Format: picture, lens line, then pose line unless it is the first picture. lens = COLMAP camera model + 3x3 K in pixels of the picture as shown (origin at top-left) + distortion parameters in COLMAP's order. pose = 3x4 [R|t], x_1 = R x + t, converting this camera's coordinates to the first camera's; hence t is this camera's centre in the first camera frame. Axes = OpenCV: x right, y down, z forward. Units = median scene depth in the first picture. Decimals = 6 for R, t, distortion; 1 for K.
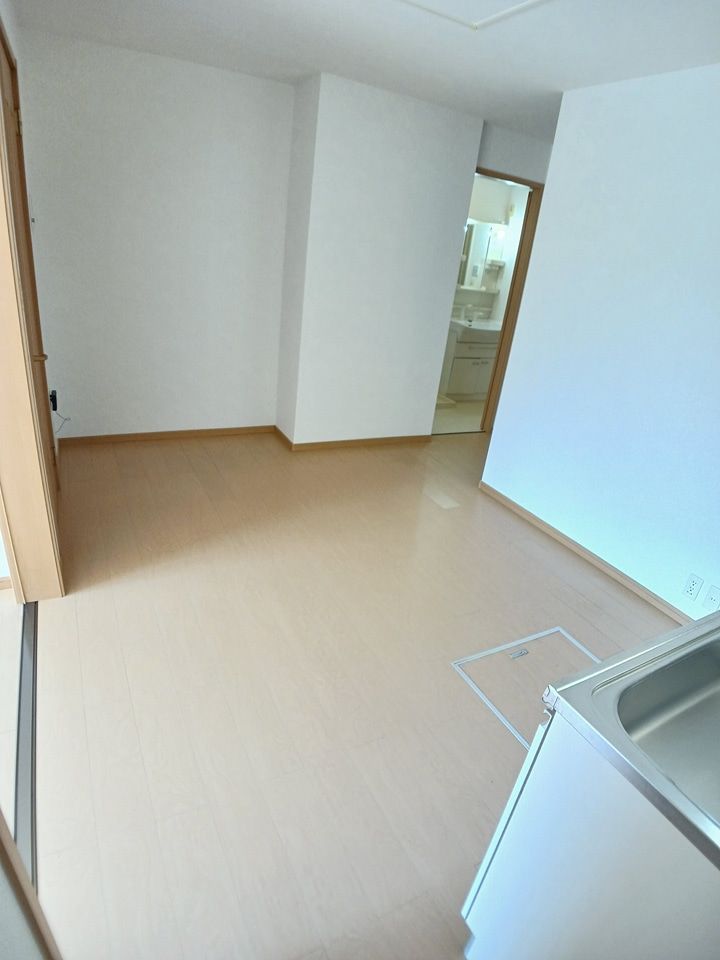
lens RADIAL K [[547.2, 0, 360.0], [0, 547.2, 480.0], [0, 0, 1]] dist [-0.131833, 0.000070]
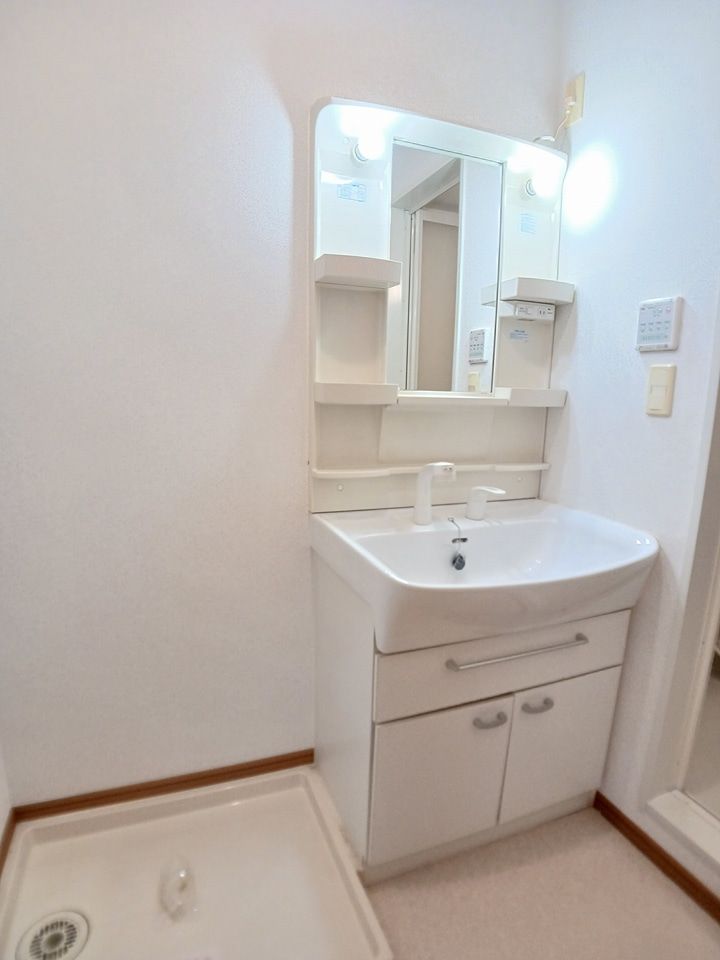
lens RADIAL K [[547.2, 0, 360.0], [0, 547.2, 480.0], [0, 0, 1]] dist [-0.131833, 0.000070]
pose [[0.991039, -0.065210, -0.116577, 0.192448], [0.031574, 0.962369, -0.269907, -0.252308], [0.129791, 0.263807, 0.955803, 0.760494]]
